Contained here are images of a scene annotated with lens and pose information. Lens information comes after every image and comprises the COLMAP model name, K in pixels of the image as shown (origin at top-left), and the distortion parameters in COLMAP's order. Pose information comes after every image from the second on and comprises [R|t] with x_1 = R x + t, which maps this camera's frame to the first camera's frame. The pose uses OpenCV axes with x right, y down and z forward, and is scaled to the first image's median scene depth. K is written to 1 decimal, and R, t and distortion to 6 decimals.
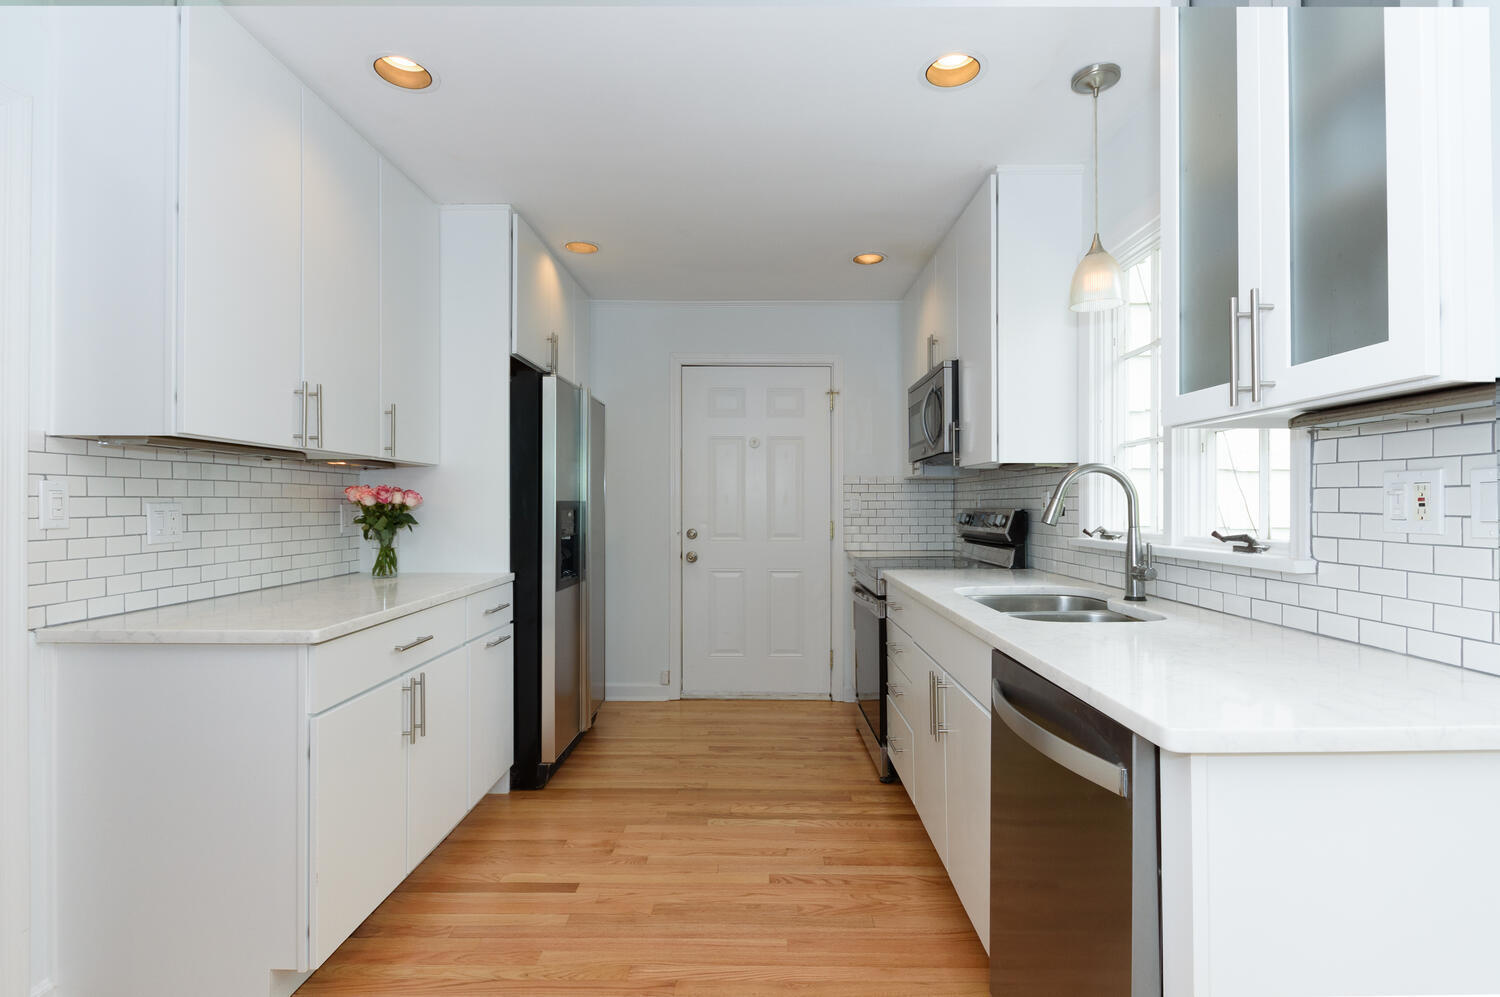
lens RADIAL K [[719.5, 0, 753.2], [0, 719.5, 501.4], [0, 0, 1]] dist [-0.004990, 0.000523]
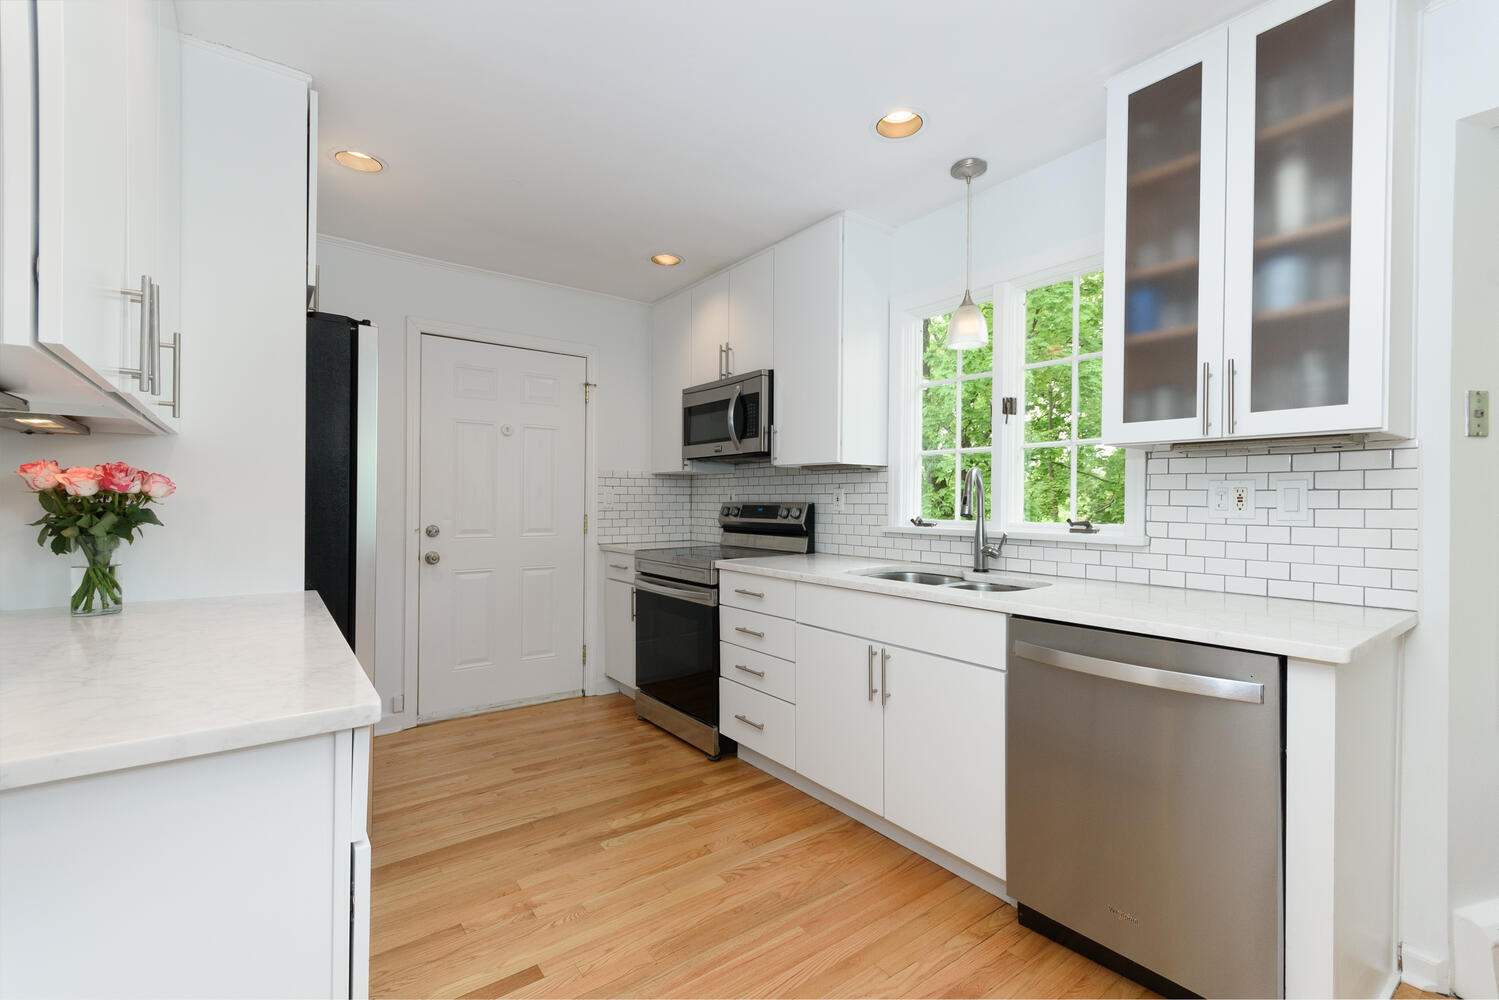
lens RADIAL K [[664.9, 0, 749.5], [0, 664.9, 500.8], [0, 0, 1]] dist [0.003505, 0.000400]
pose [[0.790698, 0.003770, 0.612194, -0.400894], [-0.008600, 0.999951, 0.004950, 0.002779], [-0.612145, -0.009179, 0.790692, 0.207034]]
